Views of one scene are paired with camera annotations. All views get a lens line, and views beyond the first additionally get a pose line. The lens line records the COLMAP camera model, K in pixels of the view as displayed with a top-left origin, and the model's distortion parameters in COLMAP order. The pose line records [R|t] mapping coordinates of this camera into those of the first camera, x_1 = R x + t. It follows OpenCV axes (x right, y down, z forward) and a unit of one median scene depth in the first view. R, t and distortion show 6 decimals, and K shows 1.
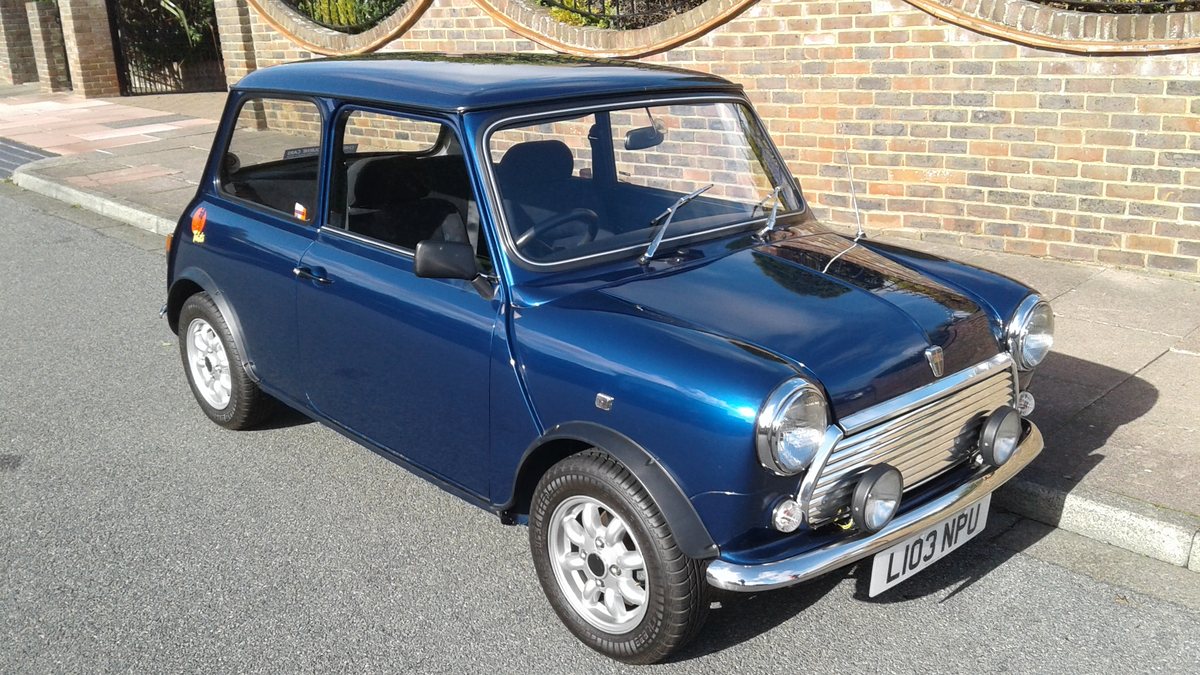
lens RADIAL K [[1070.2, 0, 594.3], [0, 1070.2, 359.2], [0, 0, 1]] dist [0.106751, -0.025212]
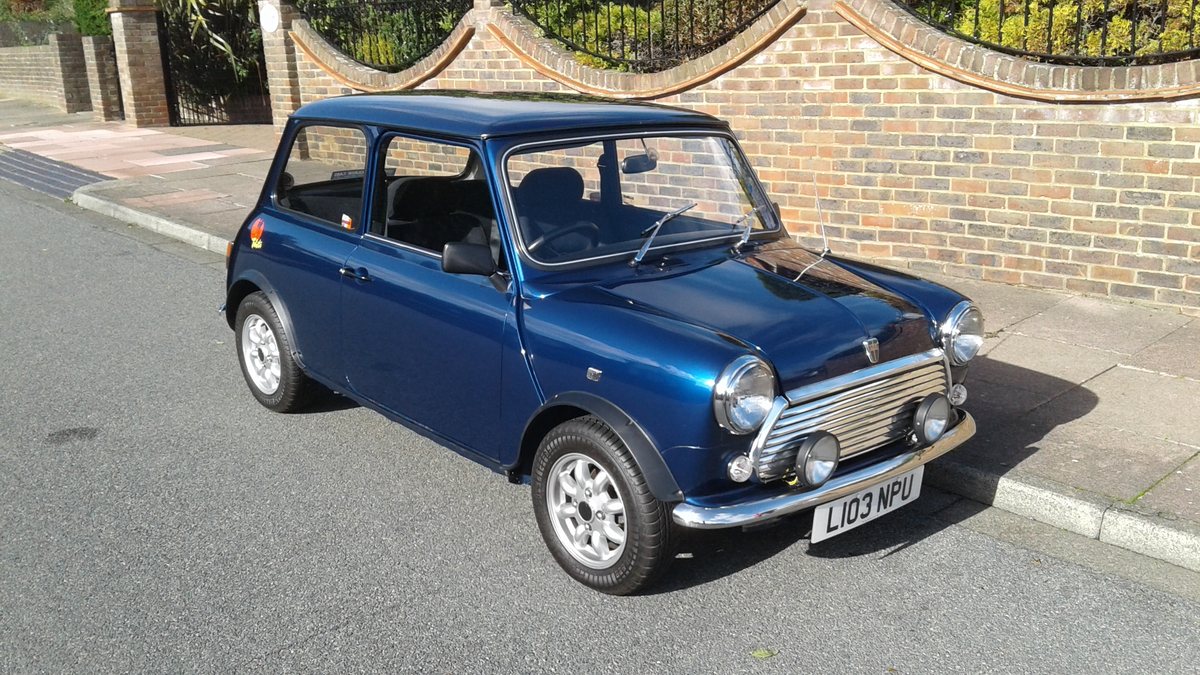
lens RADIAL K [[1030.2, 0, 600.0], [0, 1030.2, 337.5], [0, 0, 1]] dist [0.126875, 0.014801]
pose [[0.999676, 0.021238, -0.014059, 0.017881], [-0.021862, 0.998712, -0.045793, 0.028993], [0.013069, 0.046086, 0.998852, -0.098534]]
